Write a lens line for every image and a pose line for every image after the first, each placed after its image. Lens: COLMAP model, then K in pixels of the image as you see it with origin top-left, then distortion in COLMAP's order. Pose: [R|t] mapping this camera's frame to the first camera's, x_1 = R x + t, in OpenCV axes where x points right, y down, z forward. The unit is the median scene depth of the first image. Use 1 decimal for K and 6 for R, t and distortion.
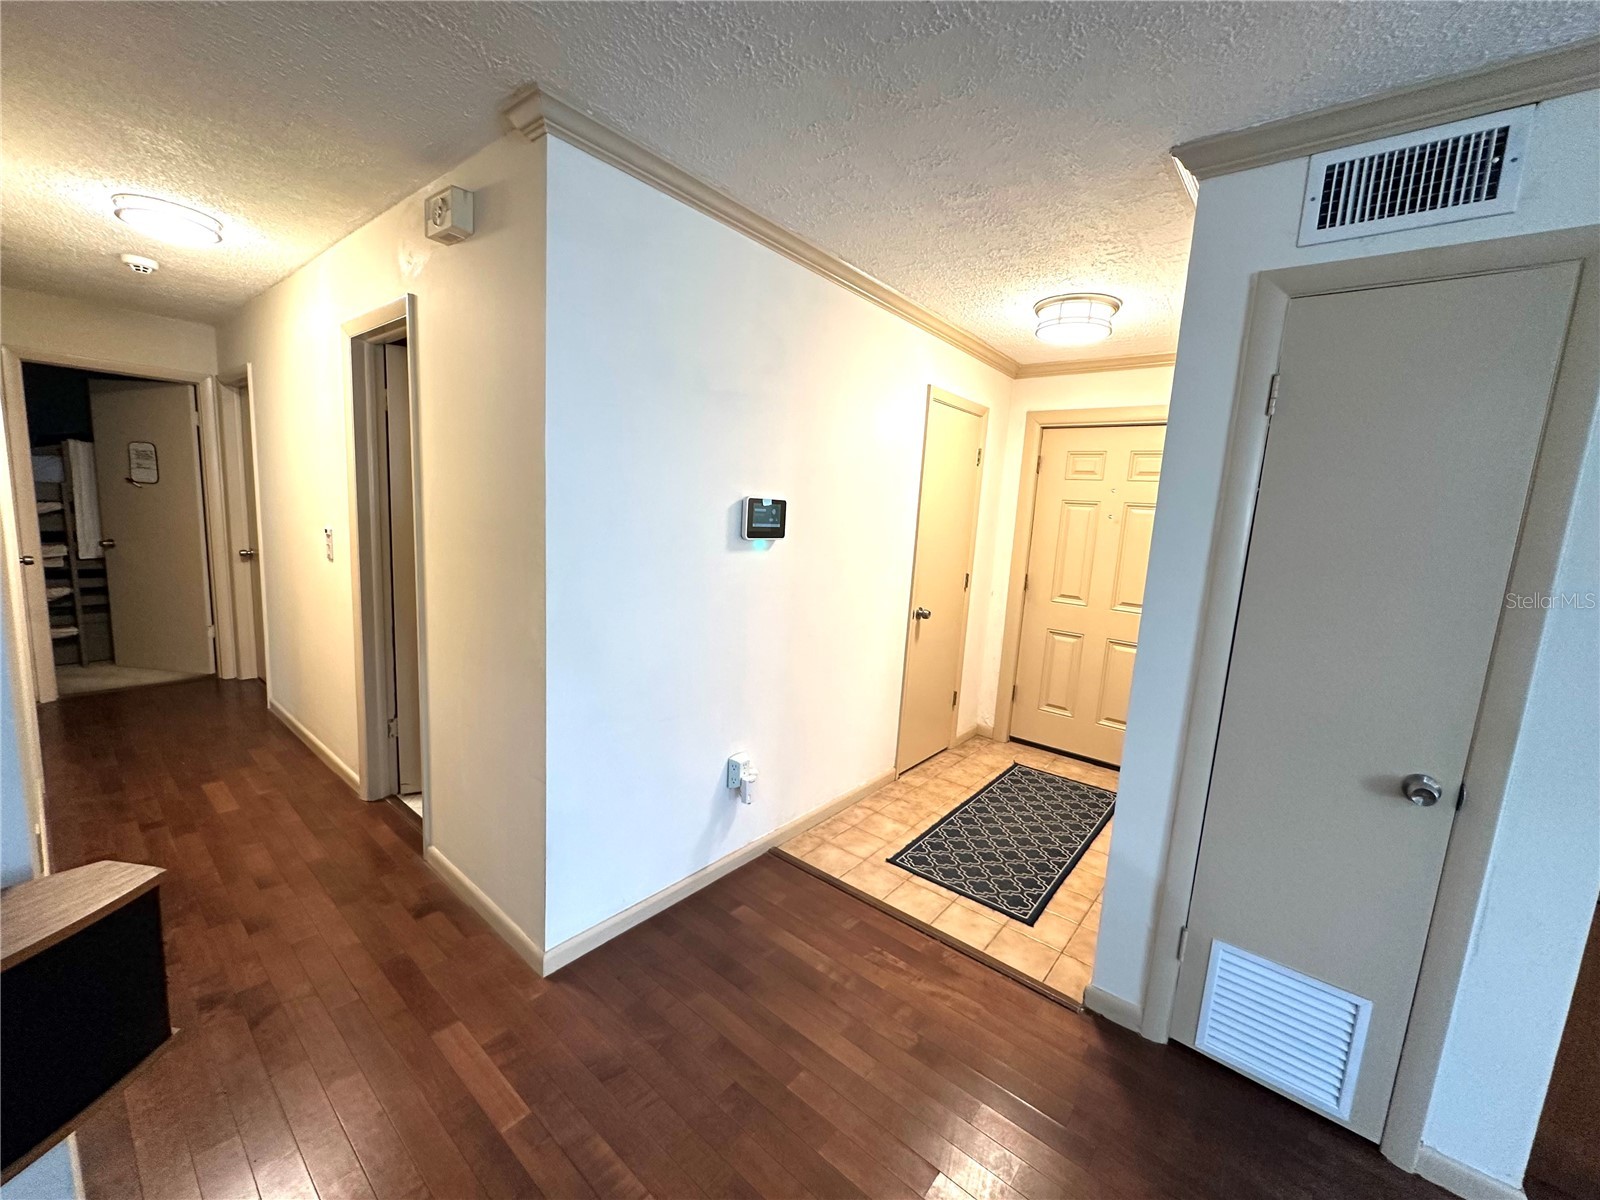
lens RADIAL K [[637.9, 0, 805.3], [0, 637.9, 599.9], [0, 0, 1]] dist [-0.003580, 0.001161]
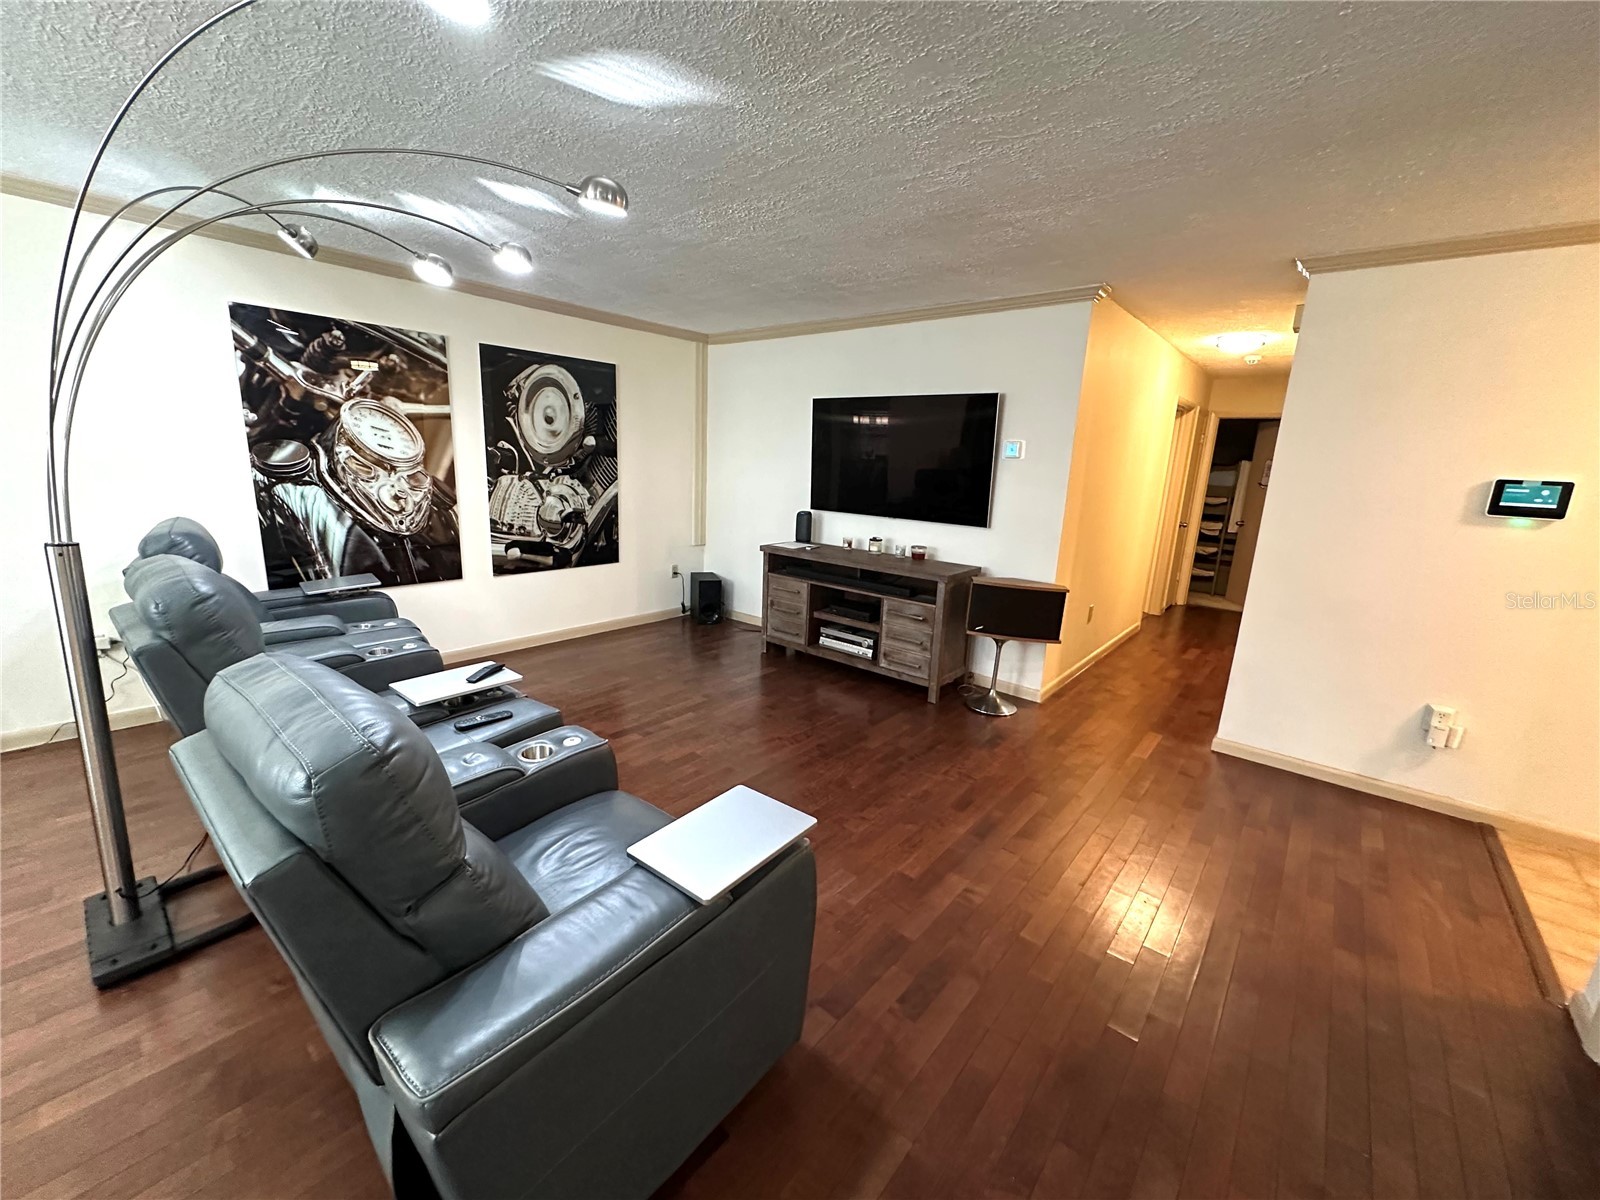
lens RADIAL K [[637.9, 0, 799.7], [0, 637.9, 599.5], [0, 0, 1]] dist [-0.003580, 0.001161]
pose [[-0.007890, 0.160826, -0.986951, 0.908704], [-0.188637, 0.969022, 0.159413, 0.085977], [0.982015, 0.187434, 0.022692, -0.172488]]
